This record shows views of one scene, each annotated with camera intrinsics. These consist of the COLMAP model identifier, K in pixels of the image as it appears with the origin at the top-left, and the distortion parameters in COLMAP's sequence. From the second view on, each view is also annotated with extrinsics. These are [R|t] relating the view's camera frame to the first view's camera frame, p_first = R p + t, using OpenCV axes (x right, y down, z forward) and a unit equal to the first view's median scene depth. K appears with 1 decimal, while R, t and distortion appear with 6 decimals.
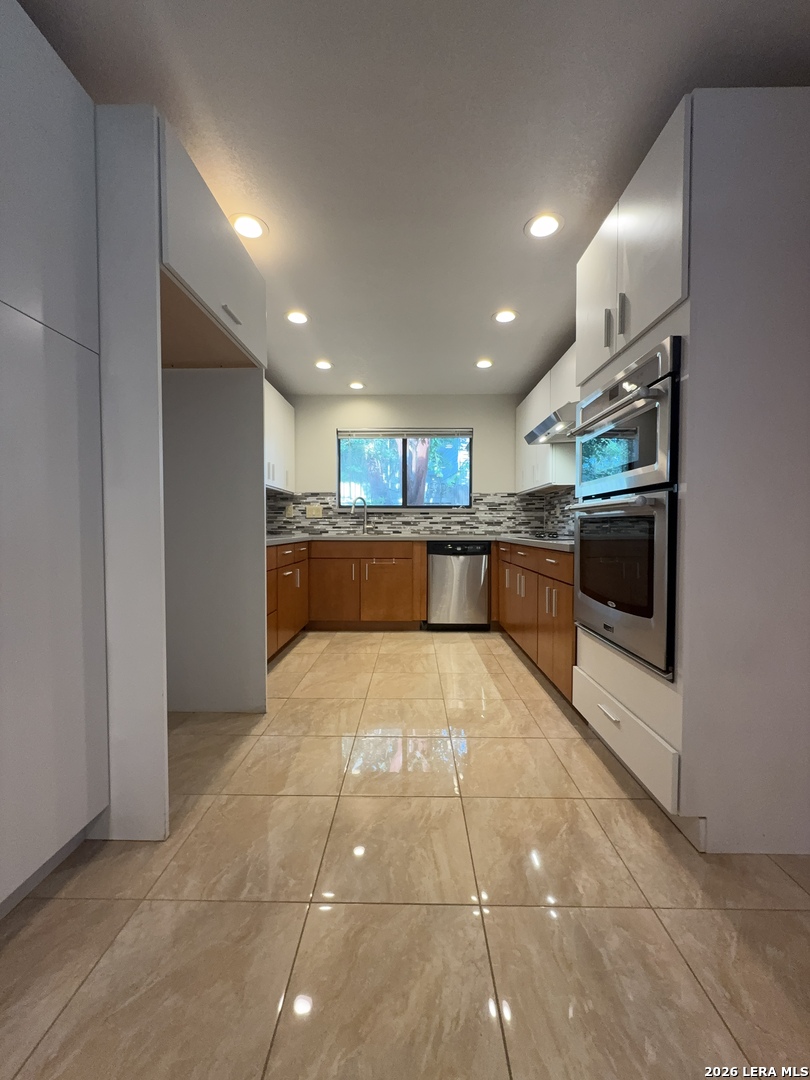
lens RADIAL K [[431.6, 0, 404.2], [0, 431.6, 540.2], [0, 0, 1]] dist [0.001809, -0.000362]
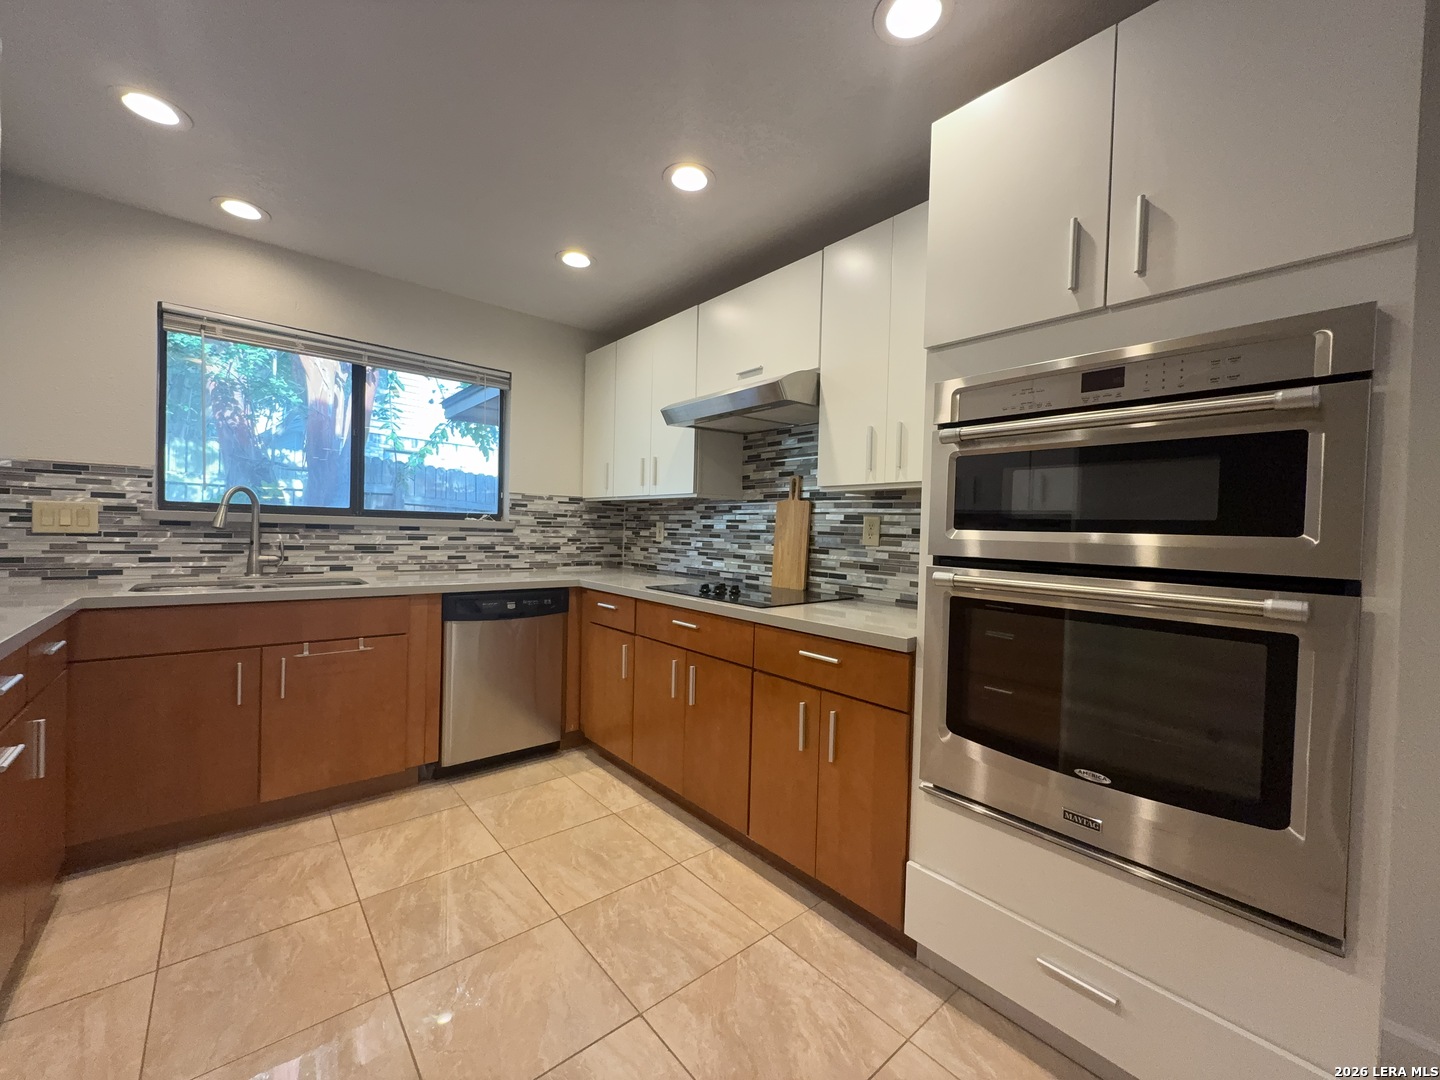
lens RADIAL K [[575.4, 0, 719.6], [0, 575.4, 539.0], [0, 0, 1]] dist [0.001809, -0.000362]
pose [[0.746033, 0.009934, 0.665835, -0.124016], [-0.008861, 0.999948, -0.004989, -0.050089], [-0.665851, -0.002178, 0.746082, 0.287186]]
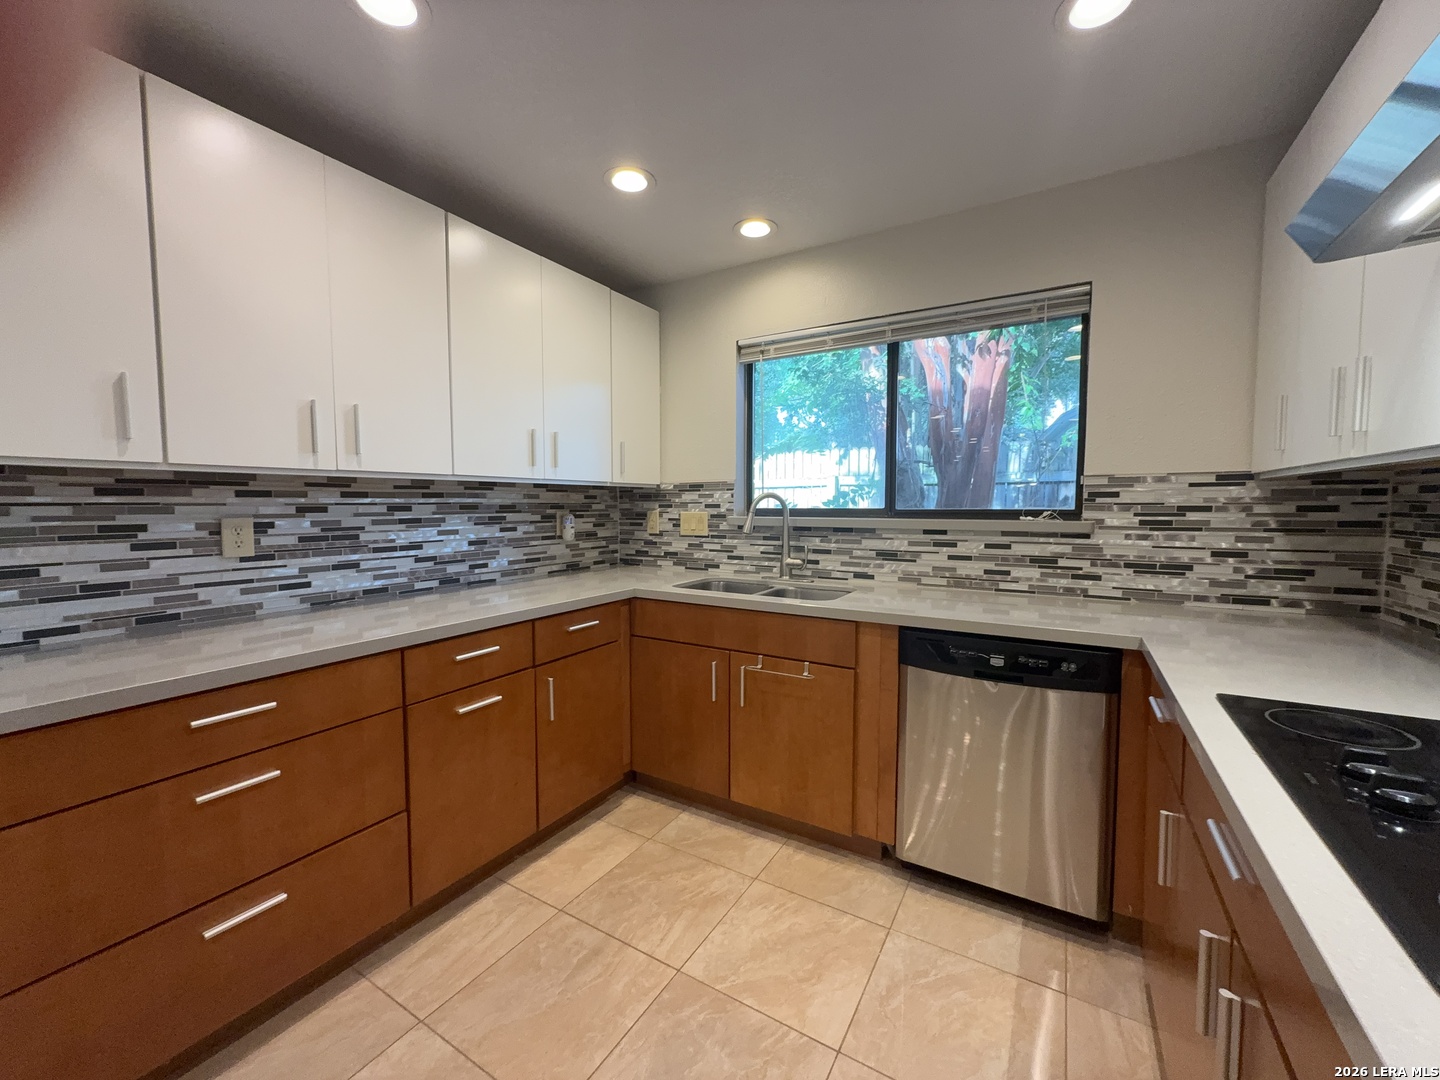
lens RADIAL K [[575.4, 0, 721.2], [0, 575.4, 539.1], [0, 0, 1]] dist [0.001809, -0.000362]
pose [[0.866485, 0.028481, -0.498390, 0.139013], [-0.012293, 0.999286, 0.035732, -0.071939], [0.499051, -0.024834, 0.866216, 0.463239]]
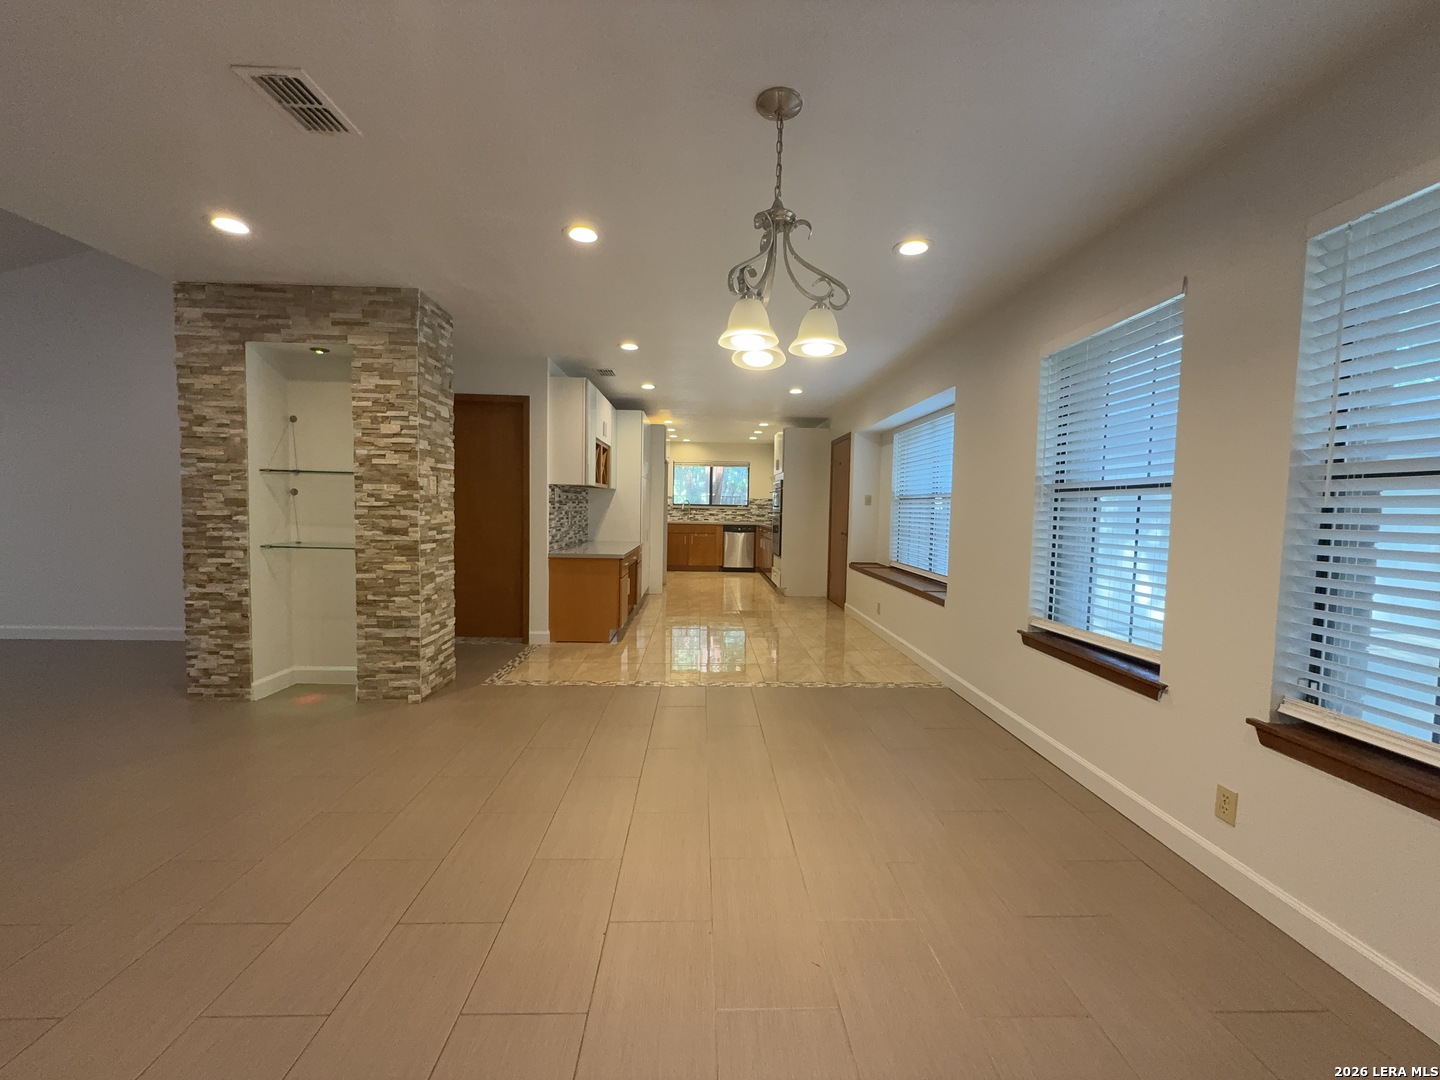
lens RADIAL K [[575.4, 0, 718.8], [0, 575.4, 539.4], [0, 0, 1]] dist [0.001809, -0.000362]
pose [[0.998457, 0.016634, 0.052973, -0.090277], [-0.018097, 0.999465, 0.027259, -0.001943], [-0.052491, -0.028175, 0.998224, -1.389963]]
